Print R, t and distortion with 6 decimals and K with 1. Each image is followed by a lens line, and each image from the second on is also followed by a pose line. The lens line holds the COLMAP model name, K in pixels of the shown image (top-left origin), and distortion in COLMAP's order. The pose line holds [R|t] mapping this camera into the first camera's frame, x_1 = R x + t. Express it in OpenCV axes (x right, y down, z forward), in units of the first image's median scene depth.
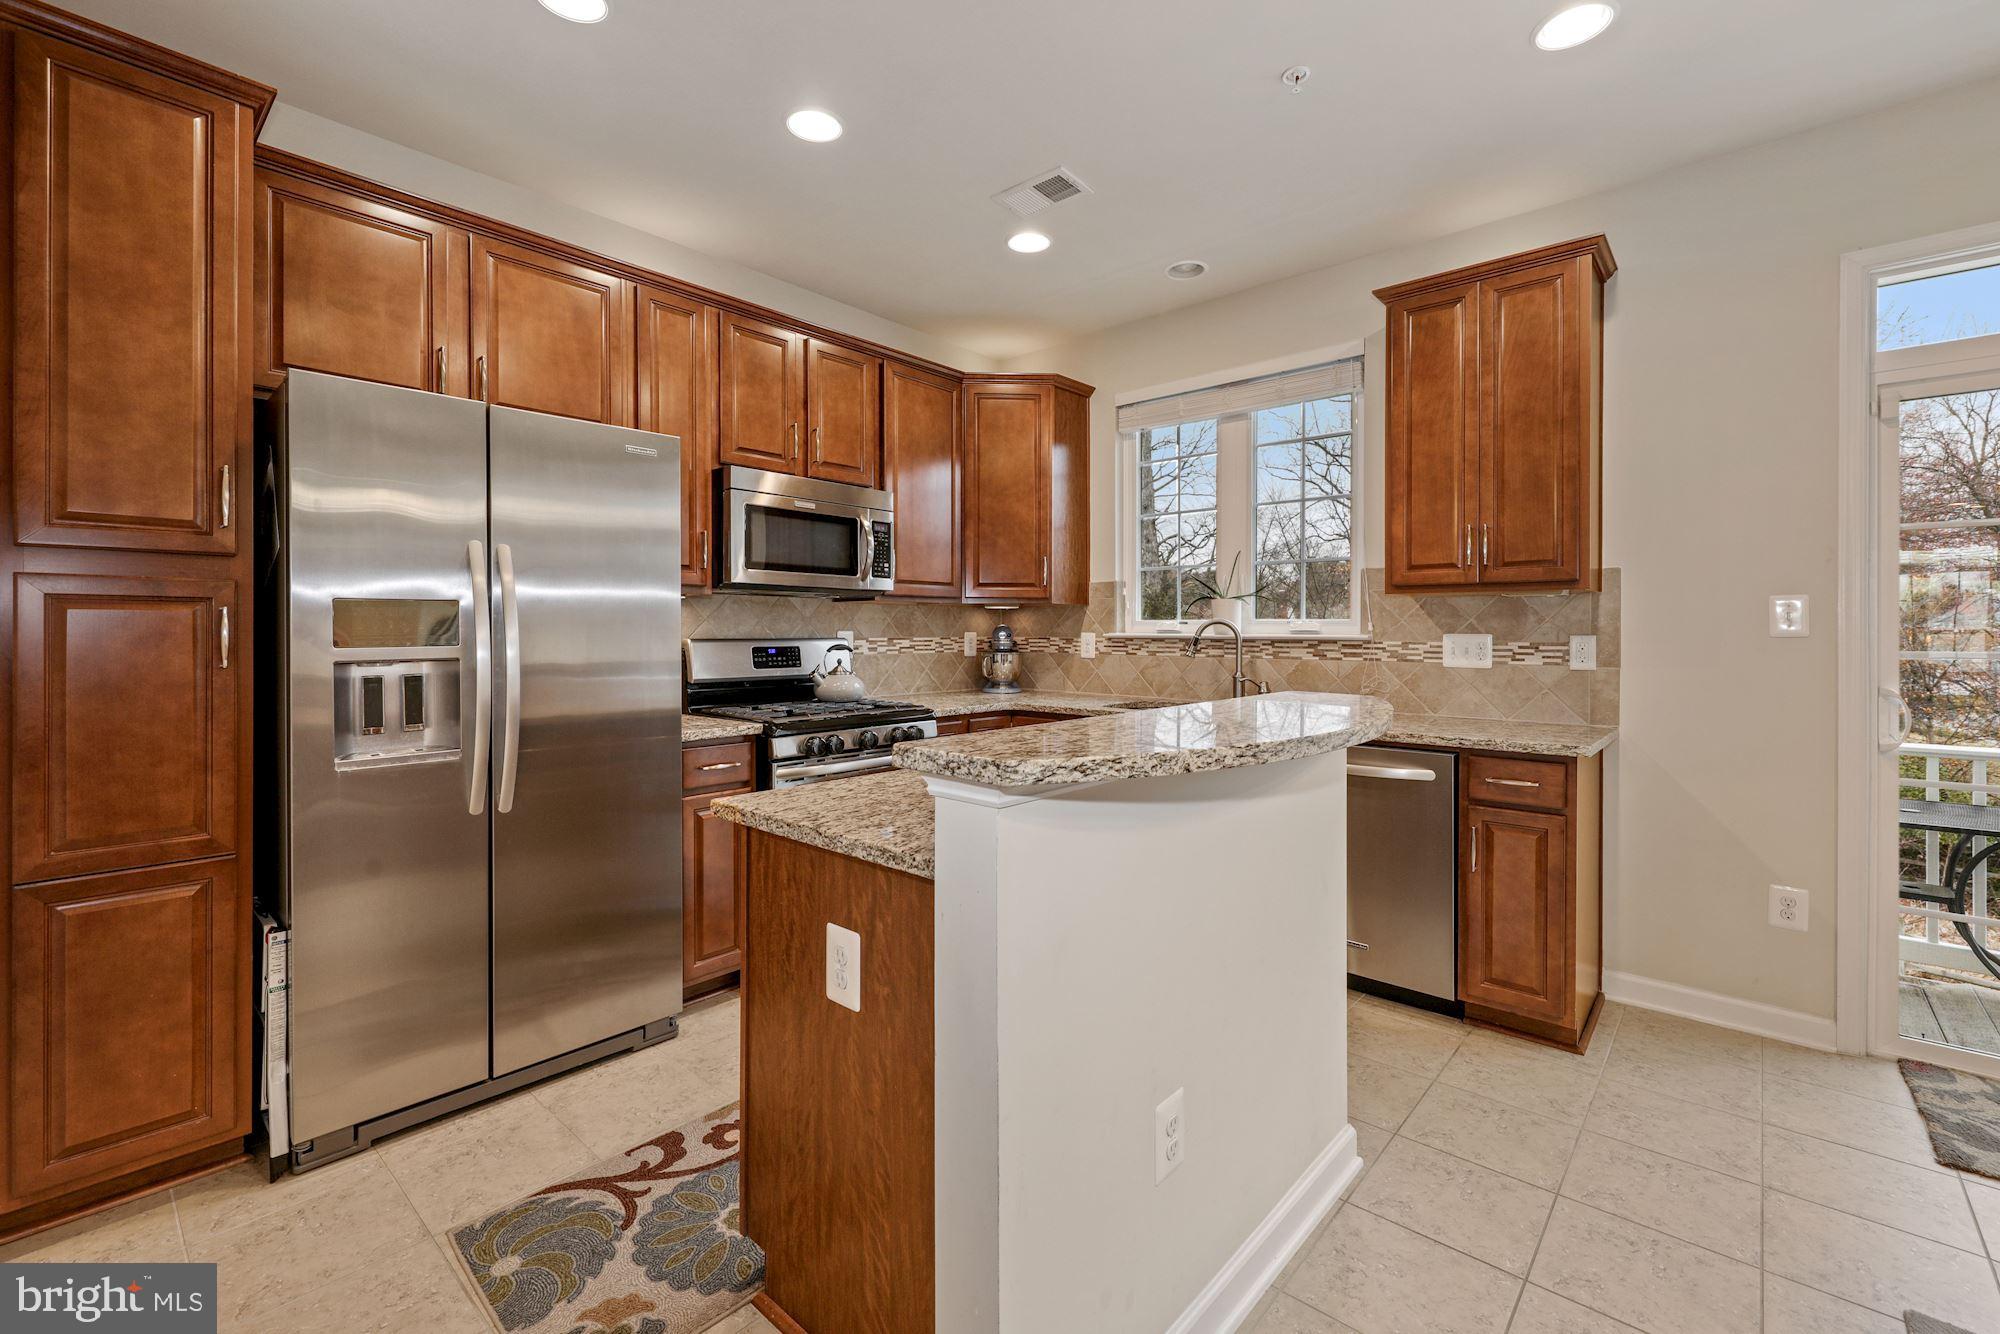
lens RADIAL K [[838.2, 0, 997.6], [0, 838.2, 635.5], [0, 0, 1]] dist [-0.003445, -0.001023]
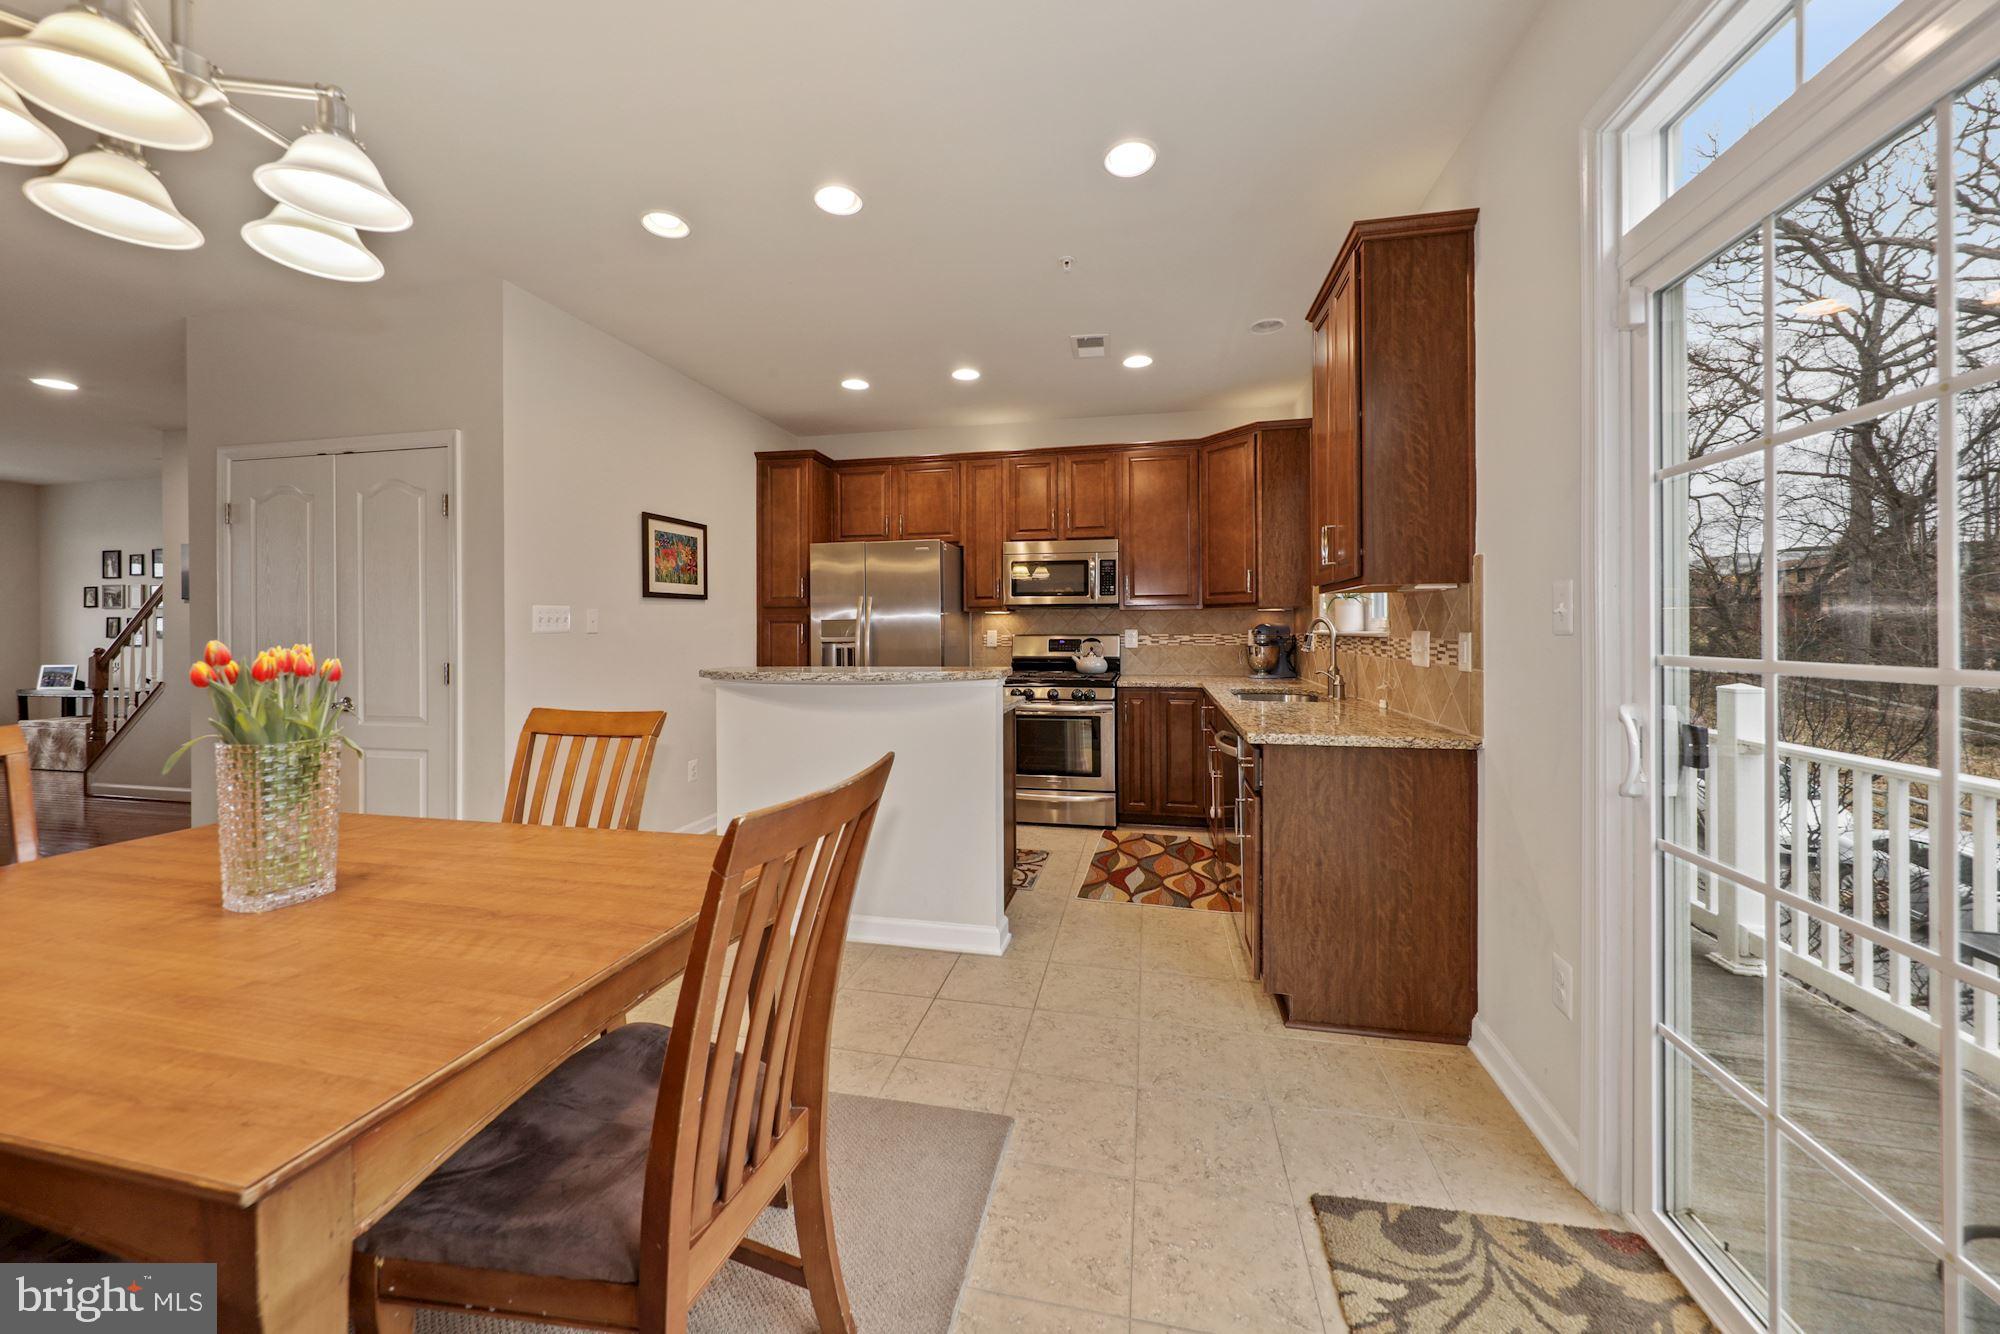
lens RADIAL K [[732.1, 0, 1009.9], [0, 732.1, 625.8], [0, 0, 1]] dist [-0.003396, -0.000807]
pose [[0.501388, -0.008616, -0.865179, 0.932415], [0.002320, 0.999960, -0.008613, -0.001729], [0.865219, 0.002311, 0.501388, 0.161013]]
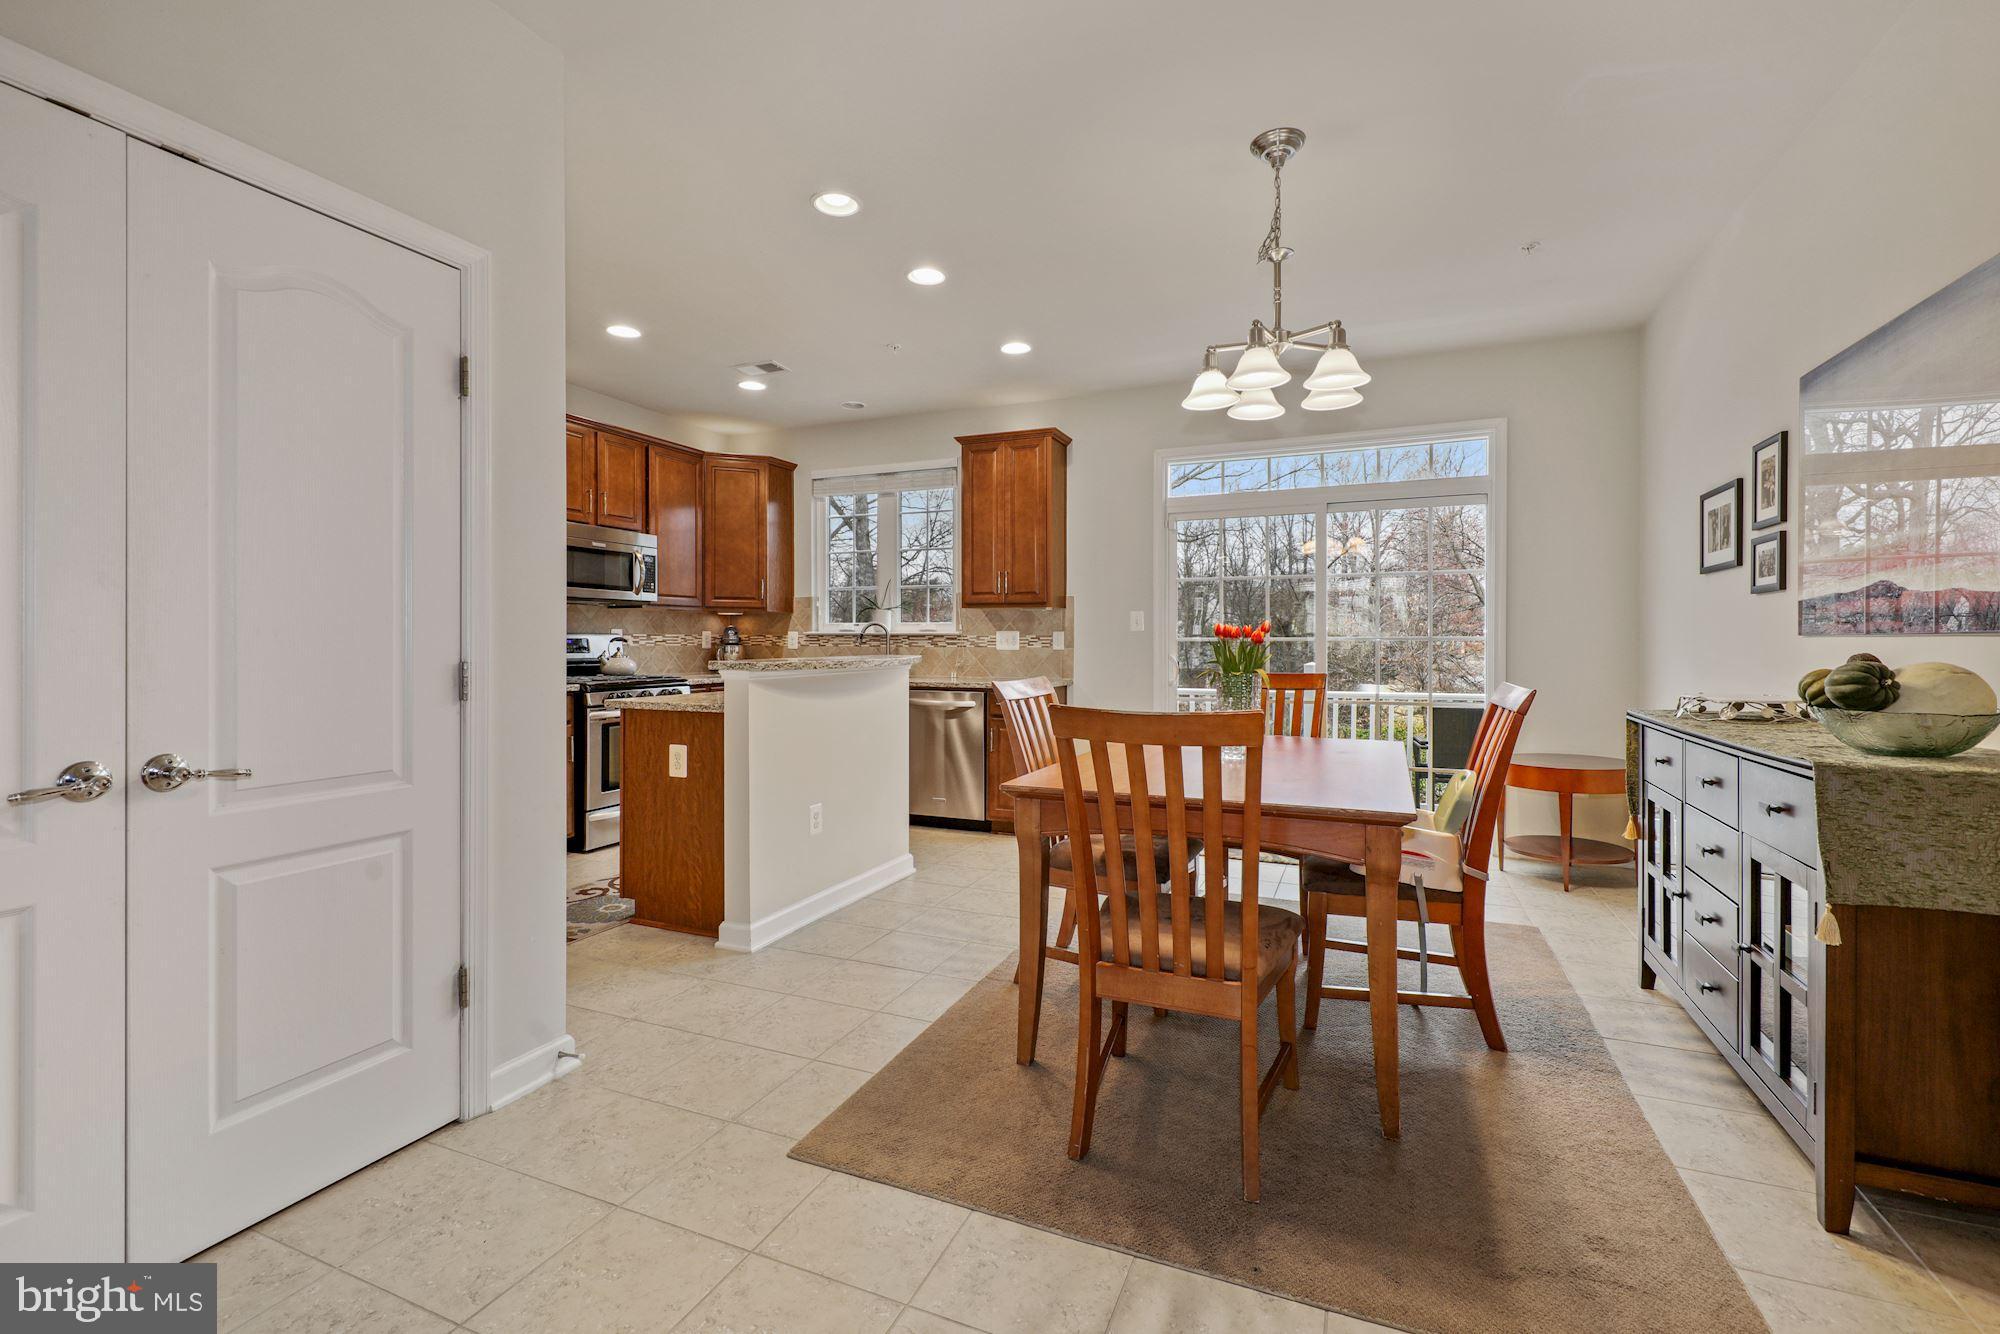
lens RADIAL K [[862.6, 0, 1007.2], [0, 862.6, 645.1], [0, 0, 1]] dist [0.005501, -0.000028]
pose [[0.943845, -0.001378, 0.330387, -0.044562], [0.001490, 0.999999, -0.000086, 0.025685], [-0.330386, 0.000573, 0.943846, -0.661702]]
